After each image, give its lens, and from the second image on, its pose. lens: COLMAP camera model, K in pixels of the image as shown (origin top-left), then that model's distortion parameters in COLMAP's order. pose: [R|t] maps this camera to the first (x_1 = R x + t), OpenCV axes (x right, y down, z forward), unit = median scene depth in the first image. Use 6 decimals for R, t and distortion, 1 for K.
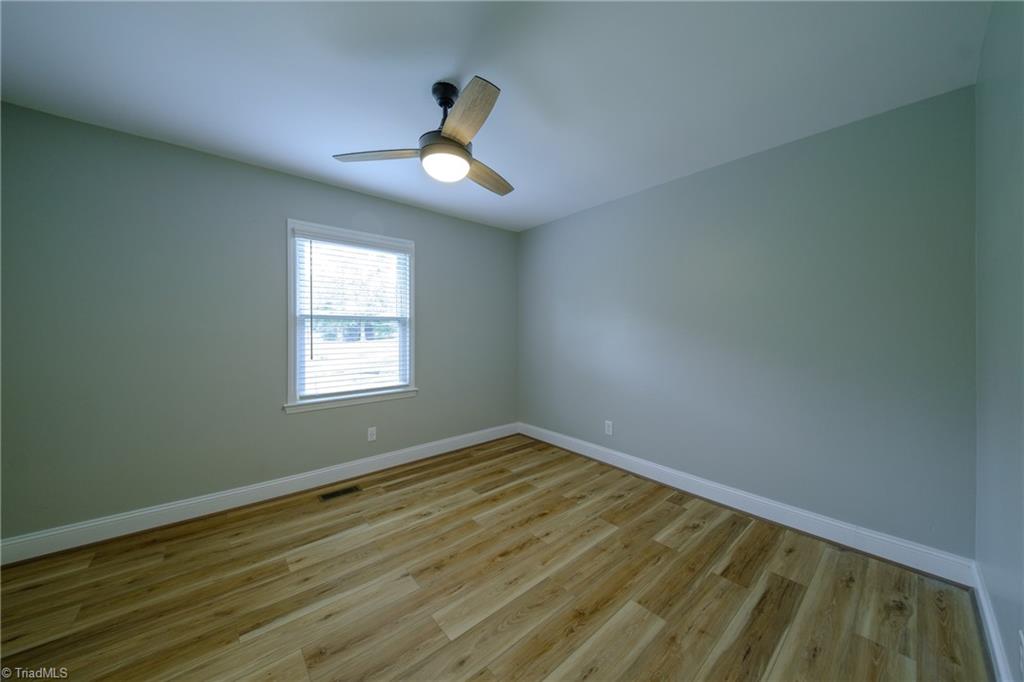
lens RADIAL K [[349.3, 0, 506.8], [0, 349.3, 332.9], [0, 0, 1]] dist [0.009234, -0.006485]
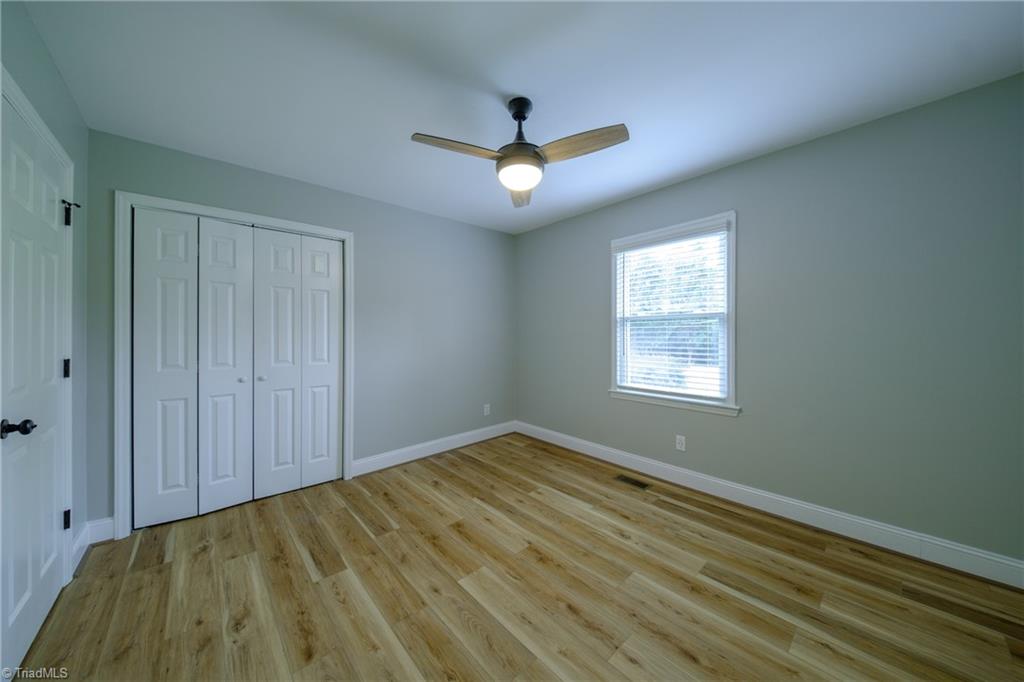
lens RADIAL K [[349.3, 0, 526.5], [0, 349.3, 327.6], [0, 0, 1]] dist [0.009234, -0.006485]
pose [[0.059777, -0.000773, -0.998211, 0.673222], [-0.007462, 0.999971, -0.001221, -0.012674], [0.998184, 0.007521, 0.059770, 0.714878]]
